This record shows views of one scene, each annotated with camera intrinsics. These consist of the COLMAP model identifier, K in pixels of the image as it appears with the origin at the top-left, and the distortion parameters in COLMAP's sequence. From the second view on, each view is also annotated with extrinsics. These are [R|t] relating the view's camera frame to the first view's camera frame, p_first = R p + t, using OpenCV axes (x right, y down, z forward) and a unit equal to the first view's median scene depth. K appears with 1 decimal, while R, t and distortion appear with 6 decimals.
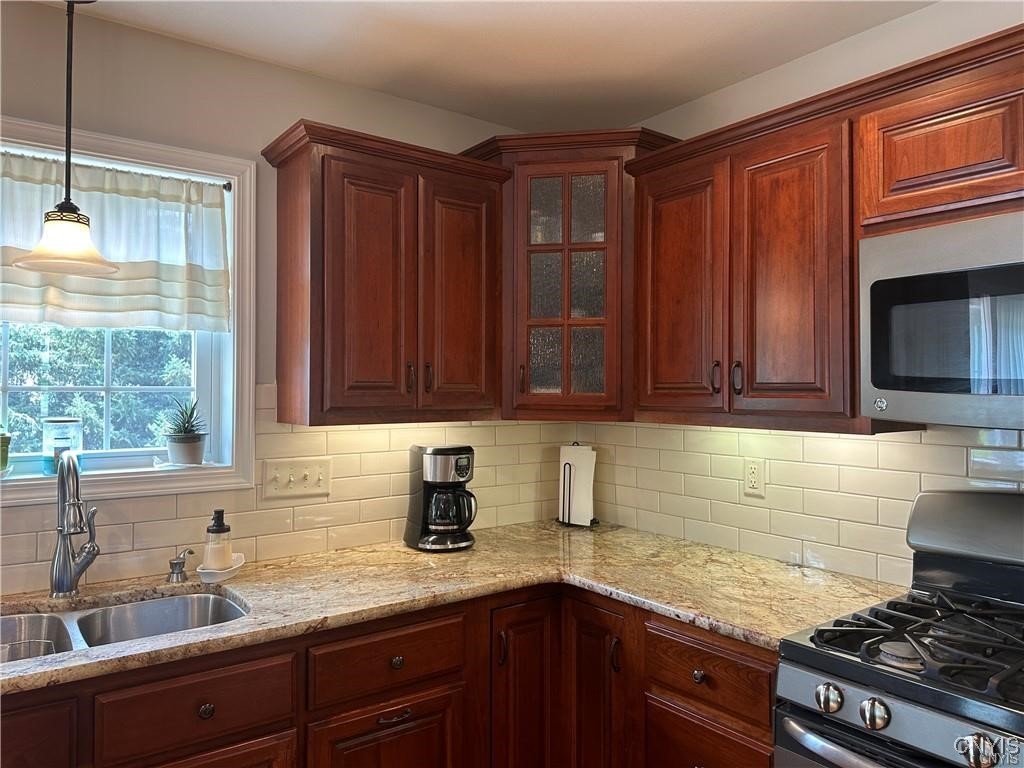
lens RADIAL K [[722.9, 0, 510.2], [0, 722.9, 372.1], [0, 0, 1]] dist [0.136877, -0.202121]
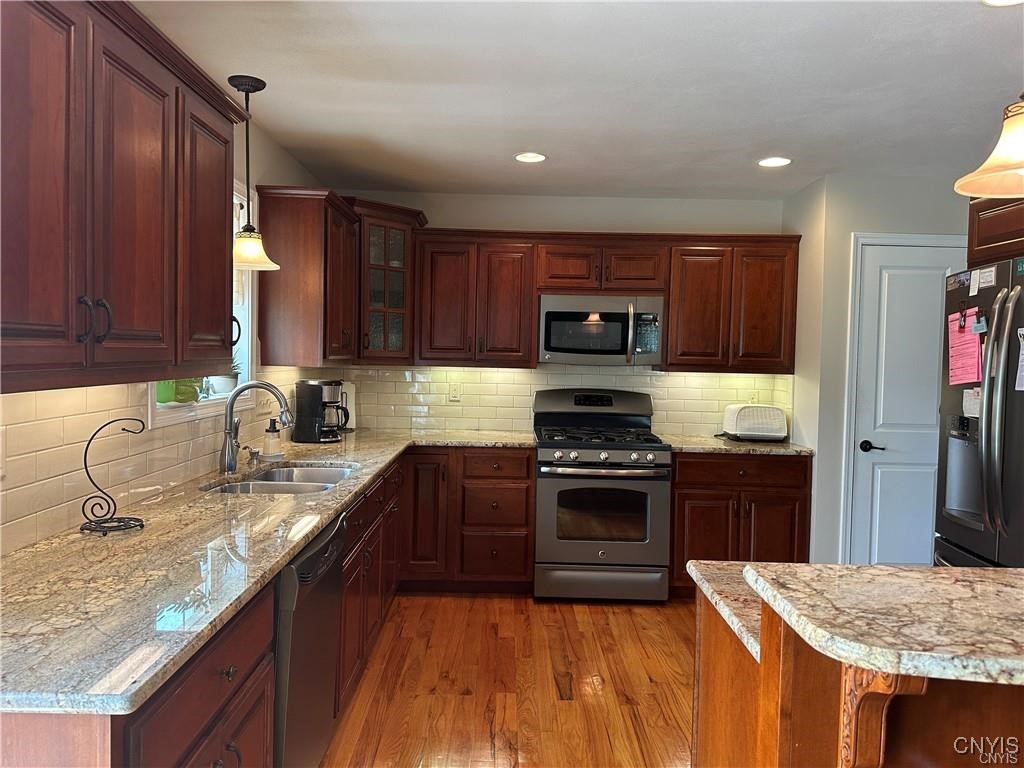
lens RADIAL K [[712.5, 0, 512.0], [0, 712.5, 384.0], [0, 0, 1]] dist [0.143493, -0.246201]
pose [[0.582502, -0.021409, 0.812547, -1.253146], [-0.041721, 0.997548, 0.056193, 0.000428], [-0.811758, -0.066633, 0.580181, -0.309789]]
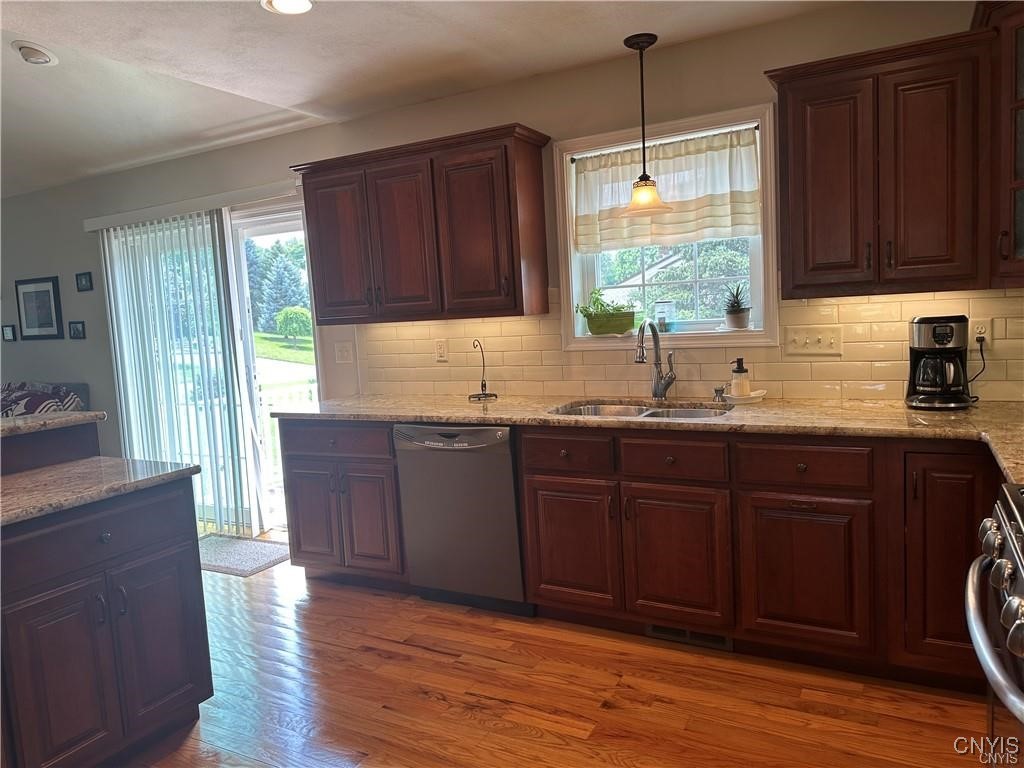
lens RADIAL K [[722.9, 0, 510.2], [0, 722.9, 372.1], [0, 0, 1]] dist [0.136877, -0.202121]
pose [[0.430814, 0.055273, -0.900746, 0.684782], [0.080313, 0.991814, 0.099274, 0.027771], [0.898860, -0.115111, 0.422848, -0.046925]]
